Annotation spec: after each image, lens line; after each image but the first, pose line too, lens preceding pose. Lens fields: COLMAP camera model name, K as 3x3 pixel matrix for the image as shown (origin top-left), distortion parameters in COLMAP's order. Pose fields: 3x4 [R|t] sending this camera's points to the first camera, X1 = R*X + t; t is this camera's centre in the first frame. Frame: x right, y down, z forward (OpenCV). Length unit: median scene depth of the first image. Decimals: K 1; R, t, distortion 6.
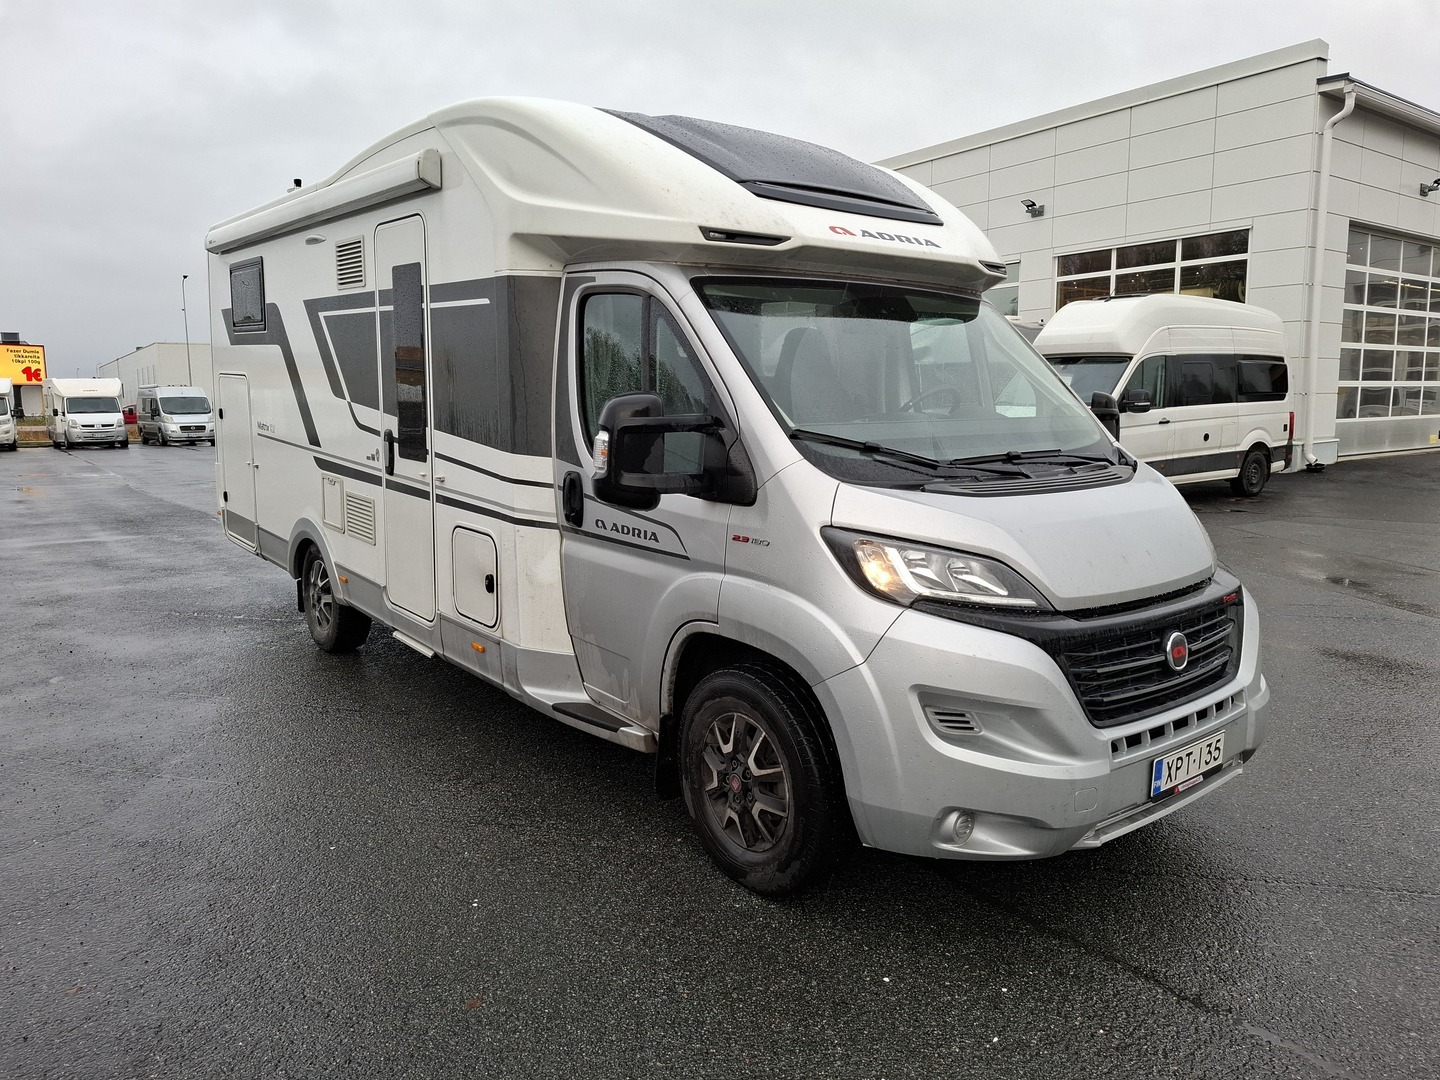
lens RADIAL K [[1013.2, 0, 728.4], [0, 1013.2, 533.0], [0, 0, 1]] dist [0.074927, -0.068870]
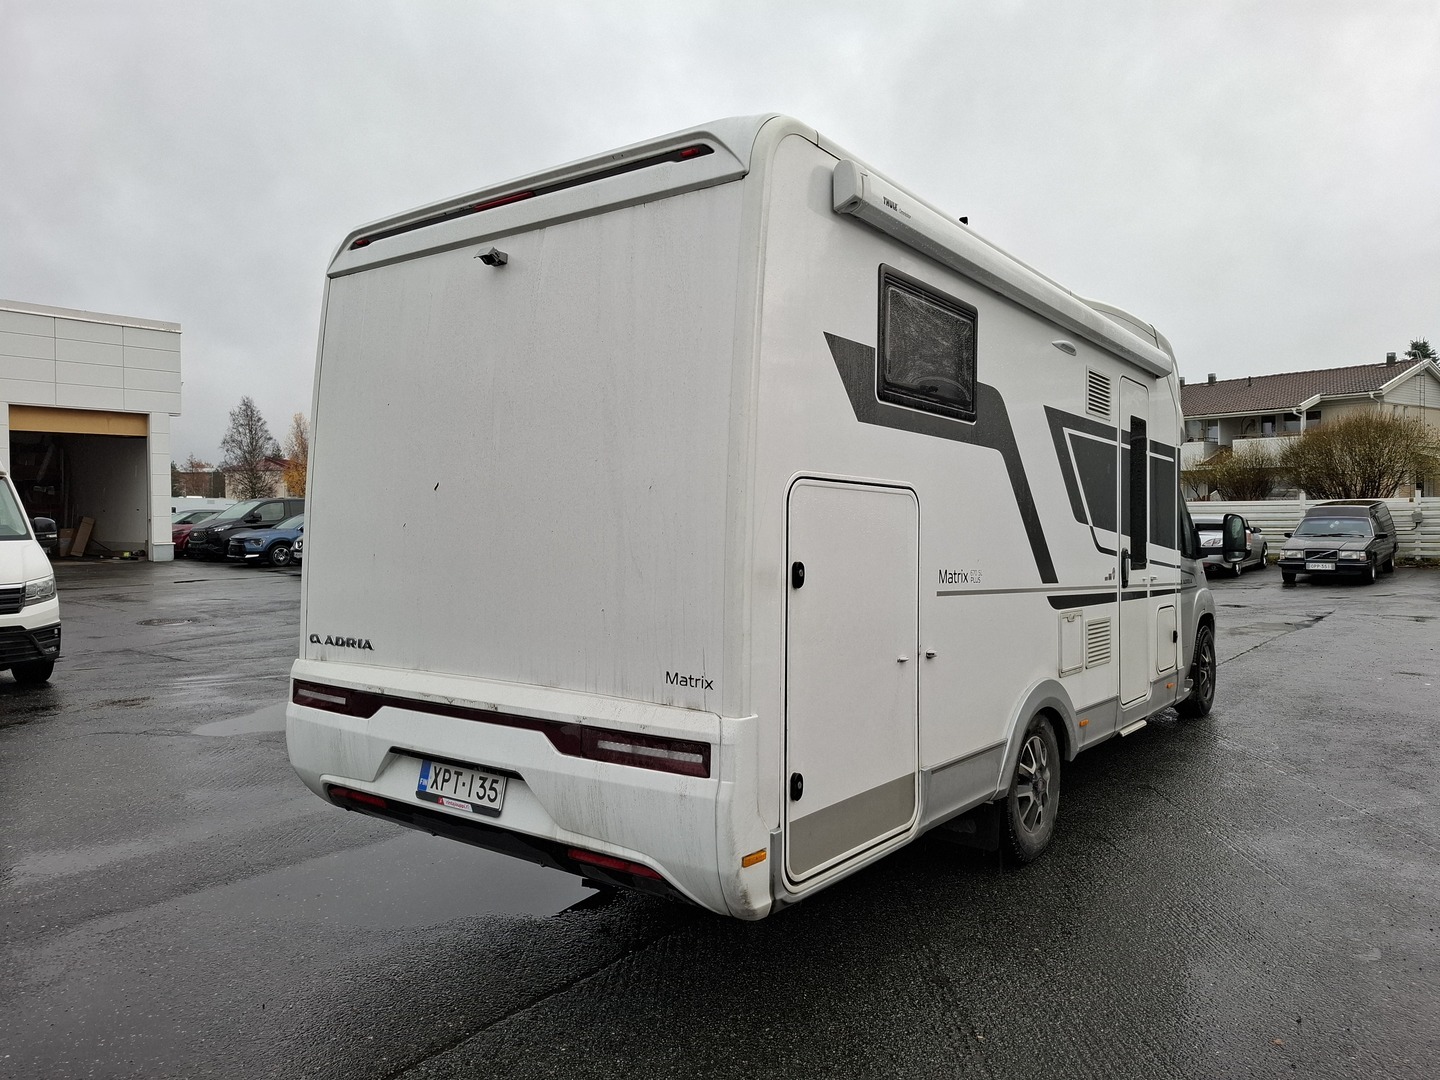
lens RADIAL K [[1013.2, 0, 727.6], [0, 1013.2, 543.4], [0, 0, 1]] dist [0.074927, -0.068870]
pose [[-0.256270, -0.018005, 0.966437, -1.270948], [0.143339, 0.988064, 0.056417, -0.224920], [-0.955918, 0.152986, -0.250631, 1.636874]]
